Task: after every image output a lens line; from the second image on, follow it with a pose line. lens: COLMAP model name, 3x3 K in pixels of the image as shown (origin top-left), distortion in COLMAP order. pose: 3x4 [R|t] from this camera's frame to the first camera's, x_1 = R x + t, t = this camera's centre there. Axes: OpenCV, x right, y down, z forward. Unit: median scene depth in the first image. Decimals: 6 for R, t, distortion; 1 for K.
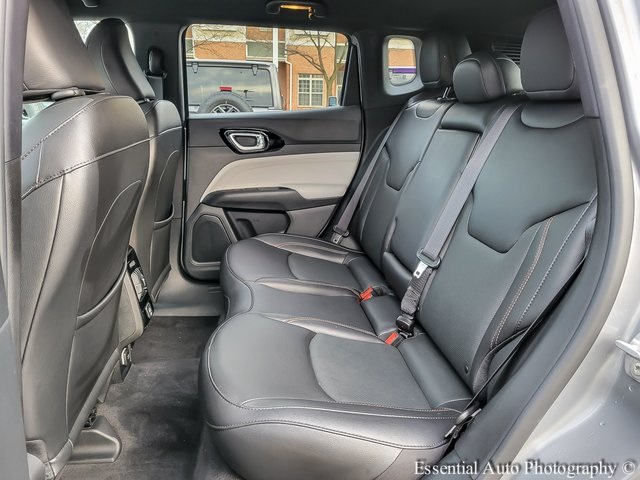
lens RADIAL K [[496.6, 0, 318.3], [0, 496.6, 241.2], [0, 0, 1]] dist [0.053681, -0.000251]
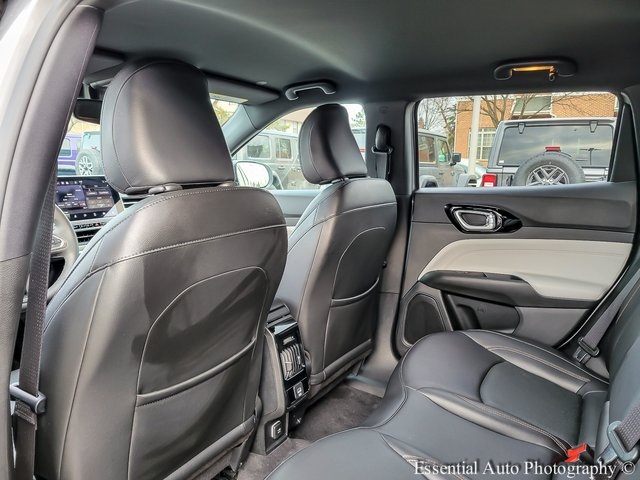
lens RADIAL K [[496.6, 0, 319.5], [0, 496.6, 238.7], [0, 0, 1]] dist [0.053681, -0.000251]
pose [[0.784672, 0.095849, -0.612456, 0.179574], [-0.163325, 0.985033, -0.055094, -0.073336], [0.598009, 0.143261, 0.788582, 0.147957]]
